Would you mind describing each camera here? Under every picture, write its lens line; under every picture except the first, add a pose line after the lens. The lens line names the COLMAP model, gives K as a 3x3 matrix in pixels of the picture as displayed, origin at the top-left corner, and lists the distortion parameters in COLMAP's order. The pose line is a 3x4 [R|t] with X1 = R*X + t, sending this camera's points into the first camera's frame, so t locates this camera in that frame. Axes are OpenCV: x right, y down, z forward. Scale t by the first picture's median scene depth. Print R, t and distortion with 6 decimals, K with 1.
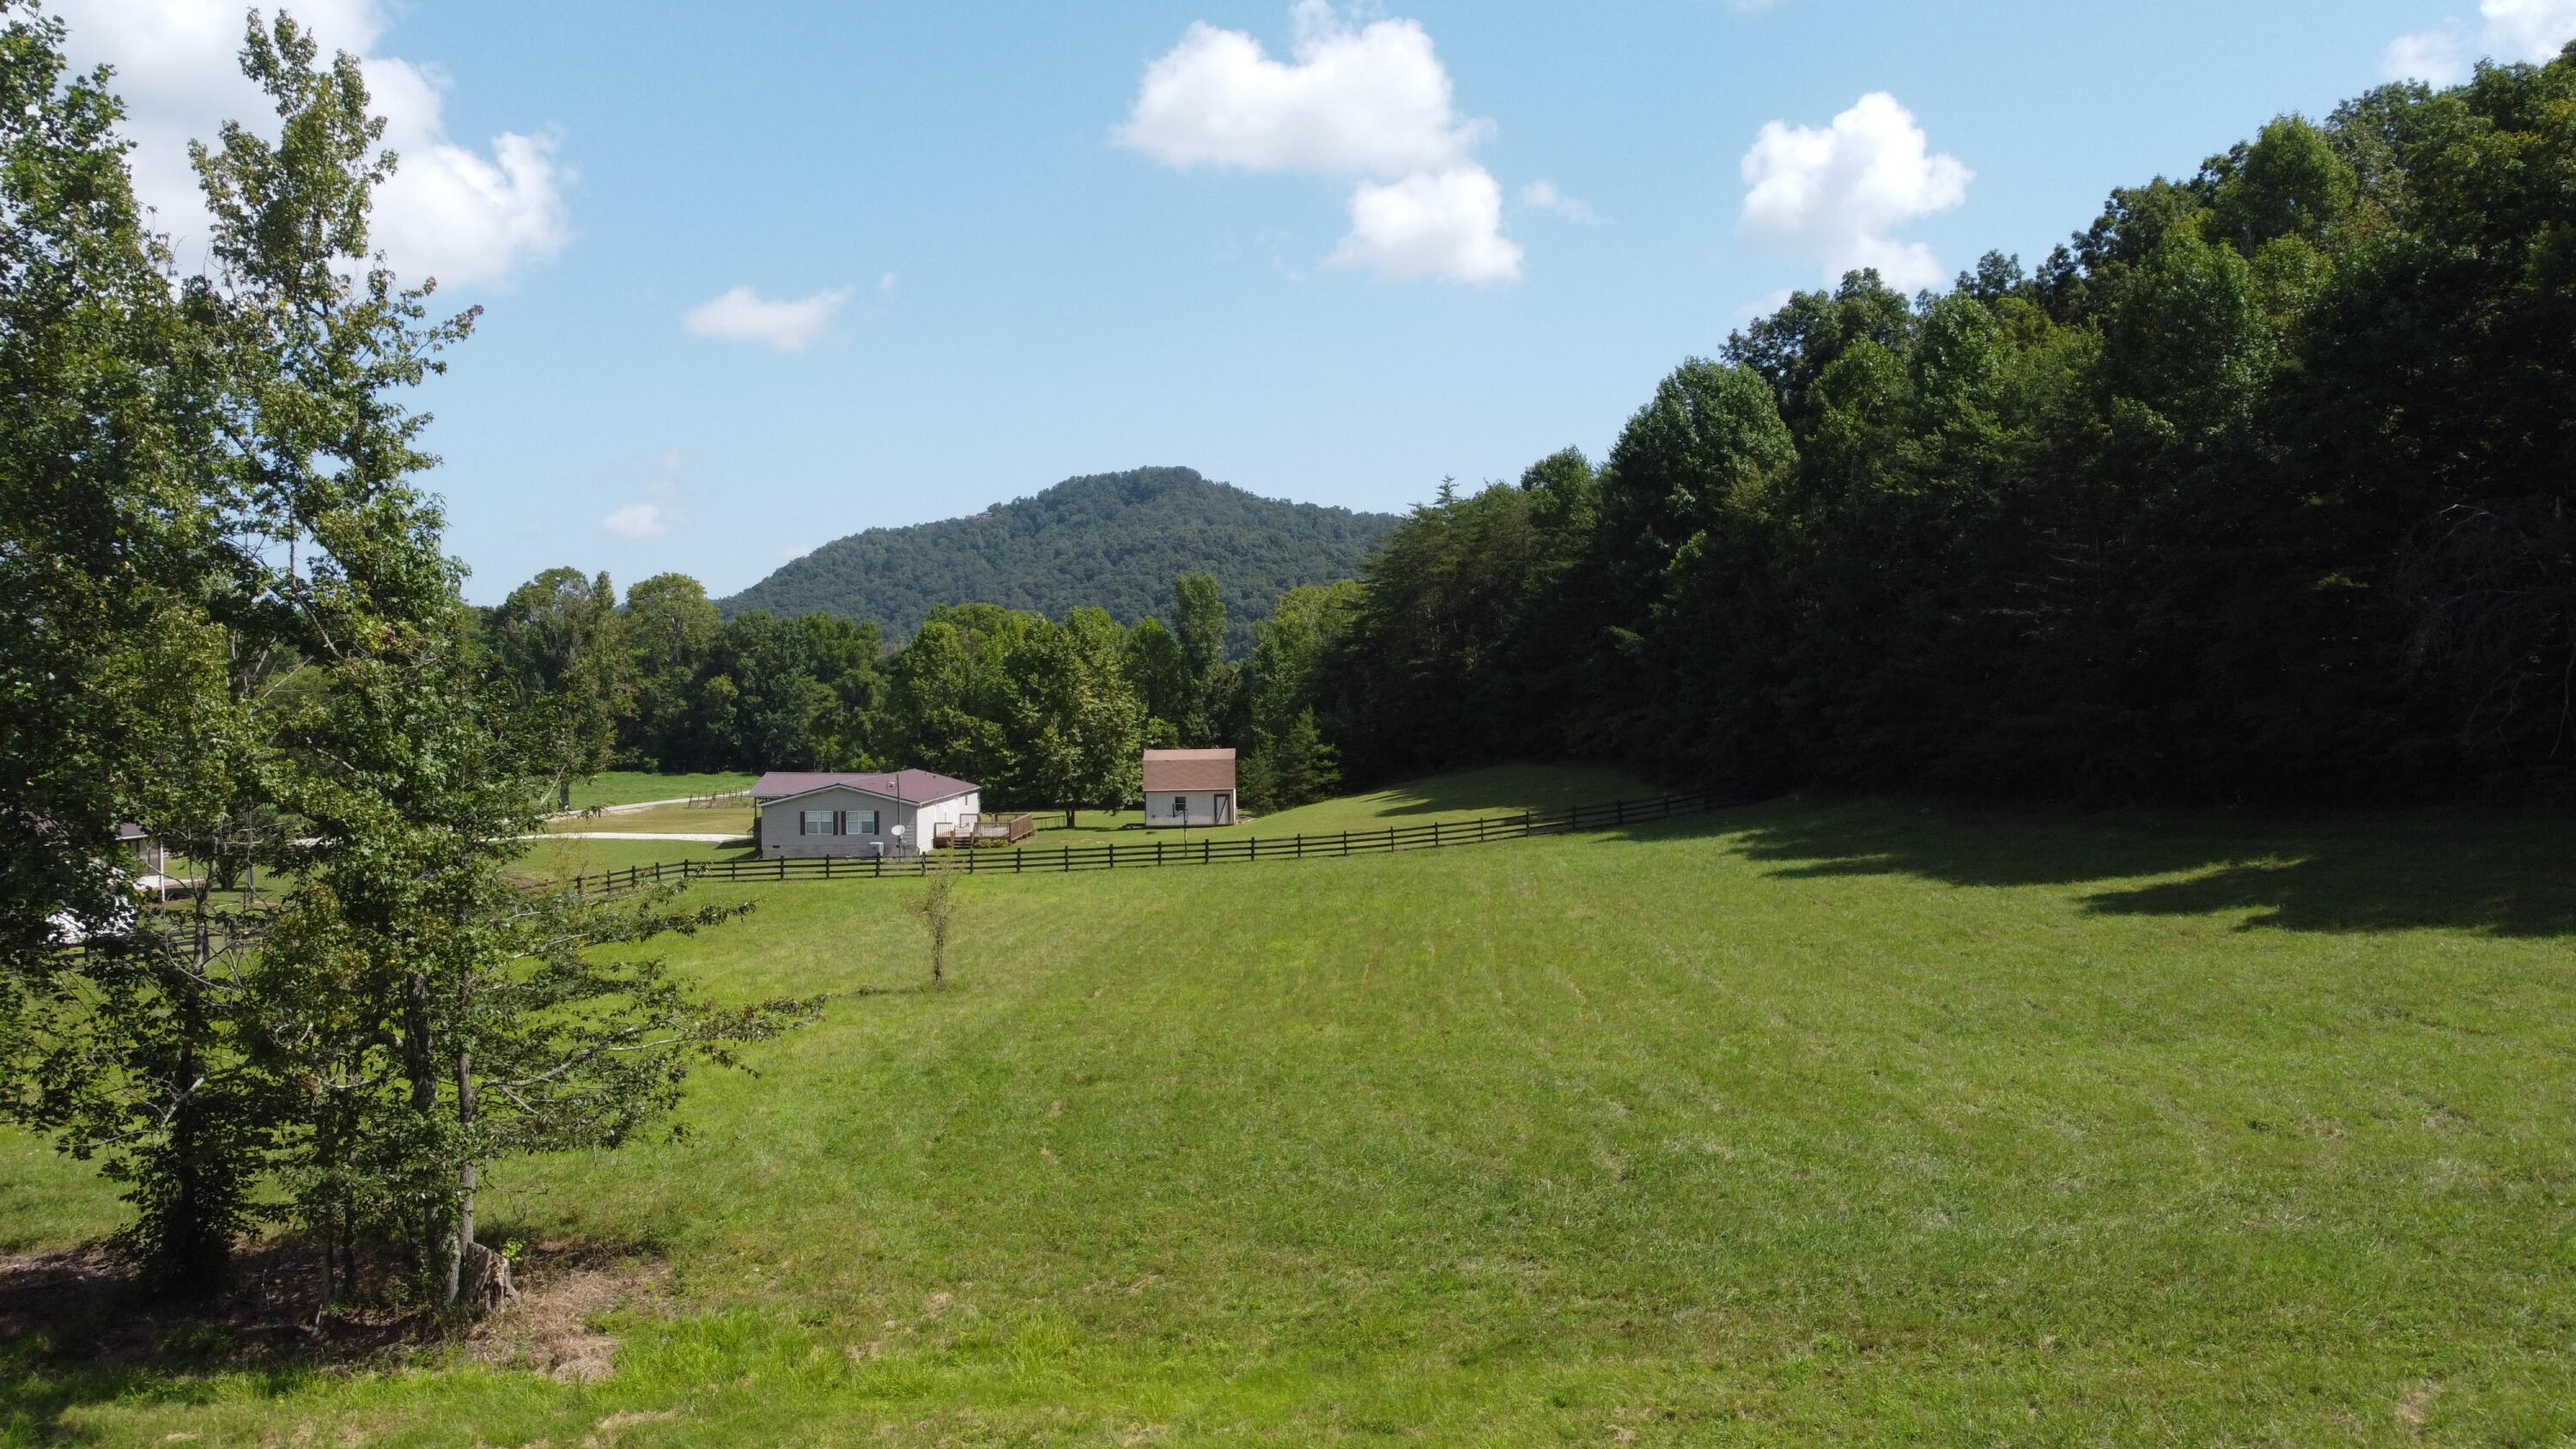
lens RADIAL K [[1934.6, 0, 1277.0], [0, 1934.6, 734.7], [0, 0, 1]] dist [0.001284, -0.005001]
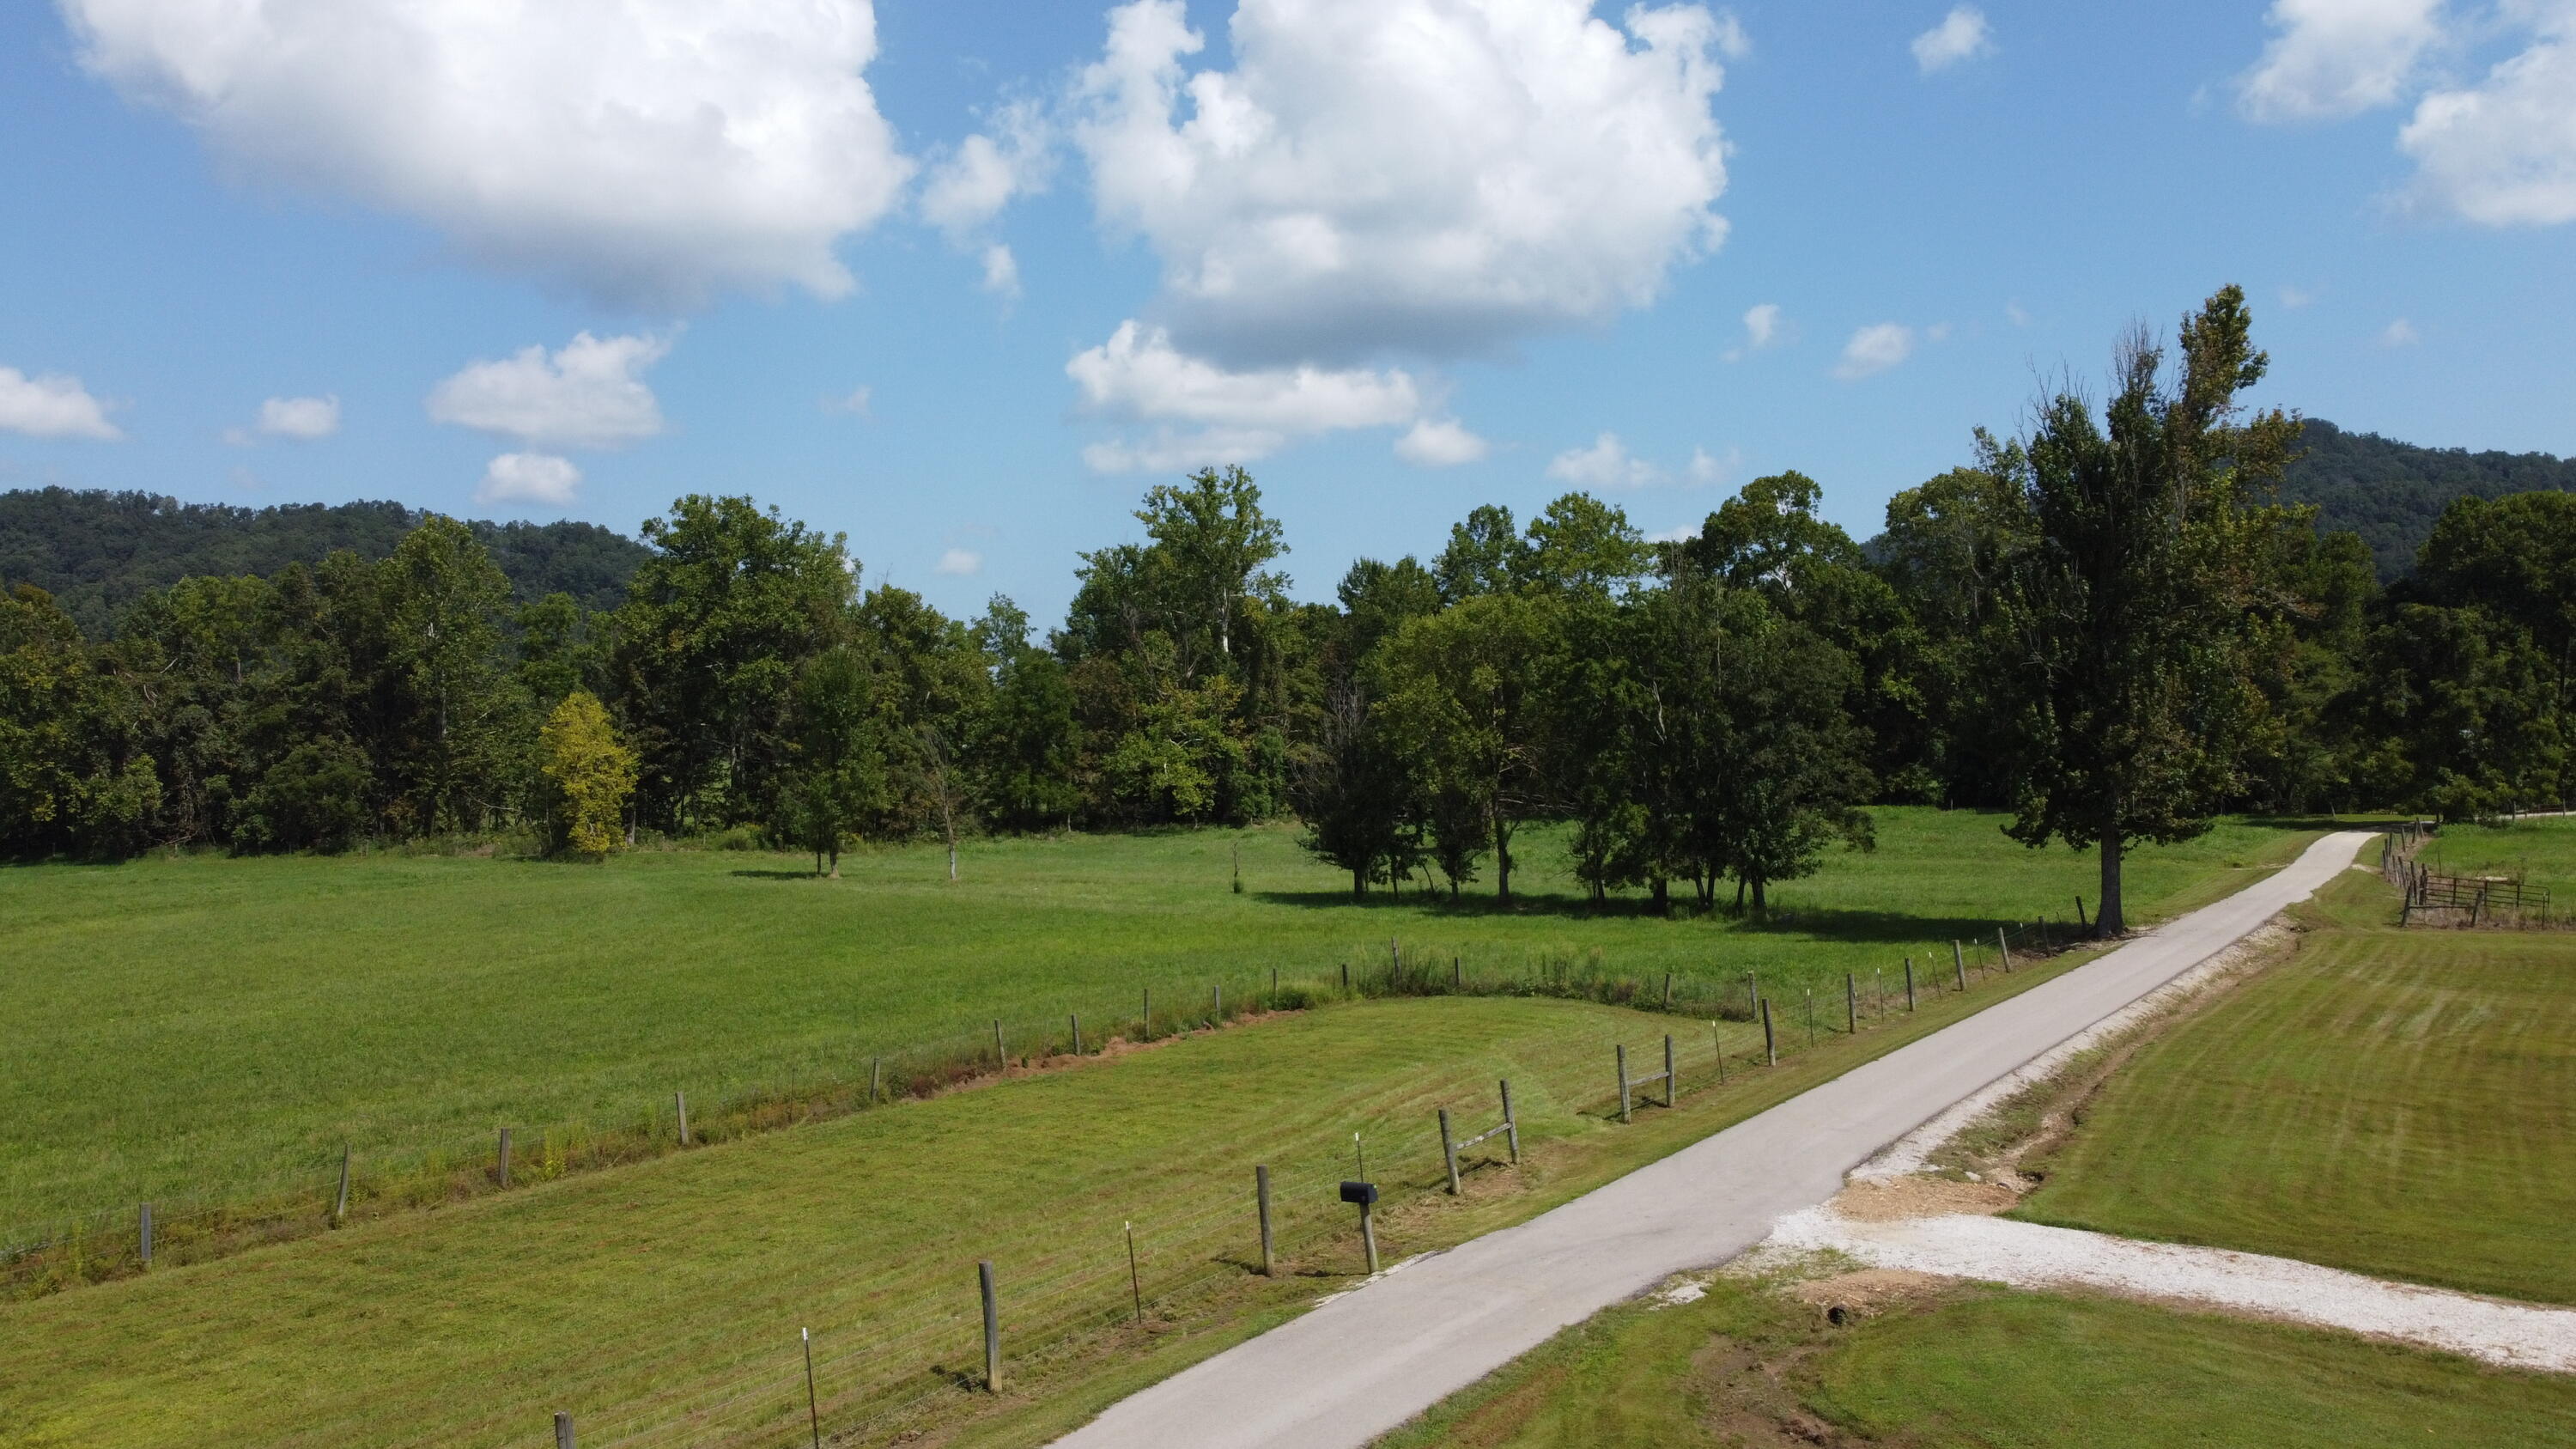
lens RADIAL K [[1934.6, 0, 1283.0], [0, 1934.6, 738.6], [0, 0, 1]] dist [0.001284, -0.005001]
pose [[0.877637, -0.009289, -0.479236, -0.331496], [0.006509, 0.999951, -0.007461, 0.003295], [0.479282, 0.003428, 0.877654, 0.590621]]
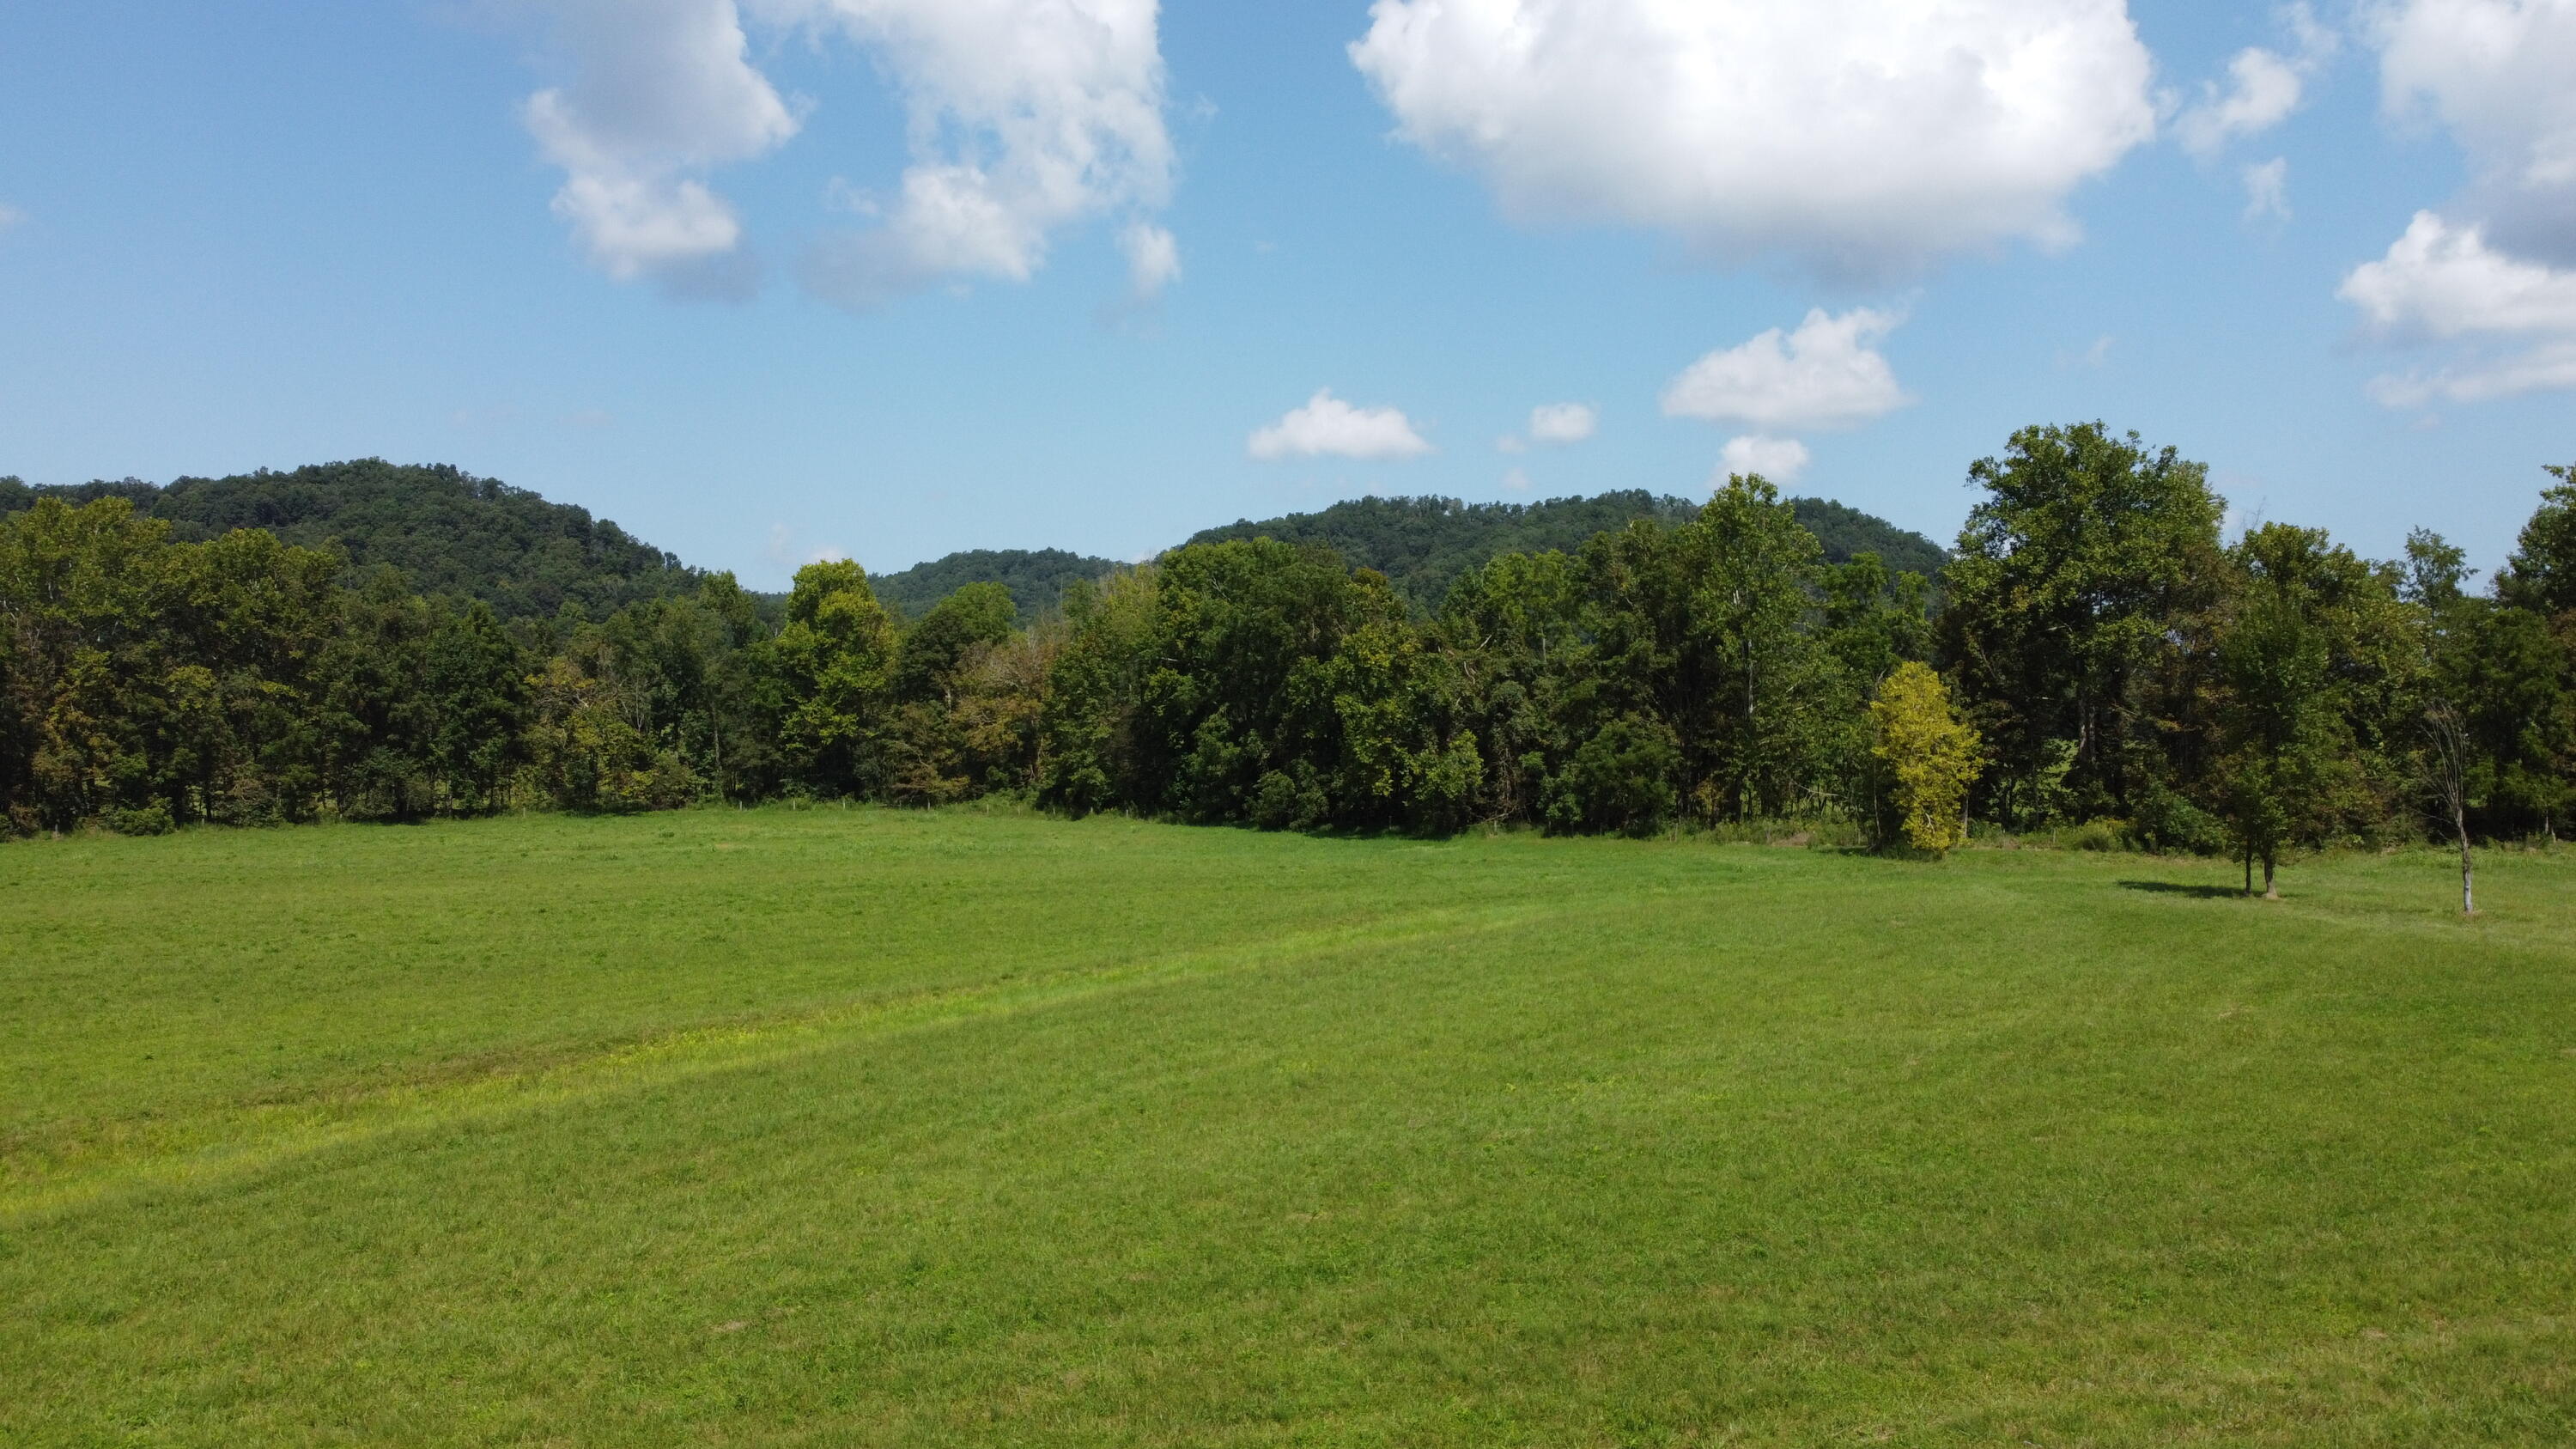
lens RADIAL K [[1934.6, 0, 1280.9], [0, 1934.6, 723.7], [0, 0, 1]] dist [0.001284, -0.005001]
pose [[0.443974, -0.004961, -0.896026, -0.441153], [0.001767, 0.999988, -0.004661, 0.001517], [0.896038, 0.000486, 0.443978, 0.640764]]
